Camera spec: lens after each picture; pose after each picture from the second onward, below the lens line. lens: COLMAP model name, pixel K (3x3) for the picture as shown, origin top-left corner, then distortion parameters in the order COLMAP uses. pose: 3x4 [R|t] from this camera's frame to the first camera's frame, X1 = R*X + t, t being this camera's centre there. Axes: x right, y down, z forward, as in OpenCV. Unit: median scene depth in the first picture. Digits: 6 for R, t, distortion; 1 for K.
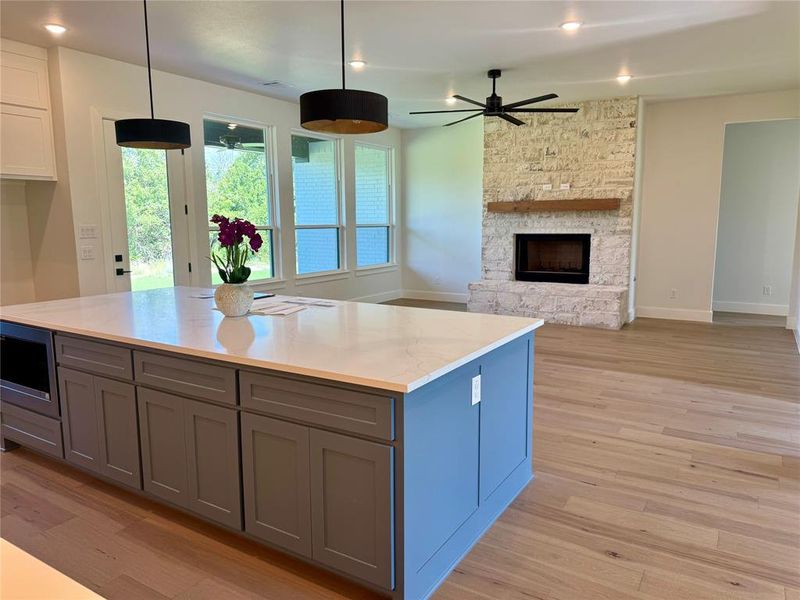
lens RADIAL K [[572.0, 0, 406.2], [0, 572.0, 303.6], [0, 0, 1]] dist [0.013614, -0.013785]
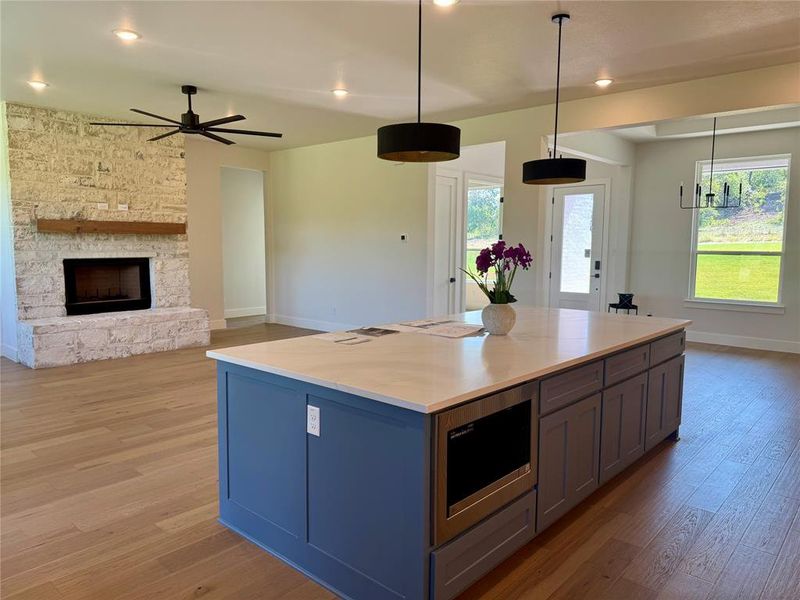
lens RADIAL K [[572.0, 0, 403.4], [0, 572.0, 296.4], [0, 0, 1]] dist [0.013614, -0.013785]
pose [[0.169777, -0.083746, 0.981918, -0.574357], [0.133533, 0.989148, 0.061275, -0.057746], [-0.976394, 0.120715, 0.179117, 0.406521]]
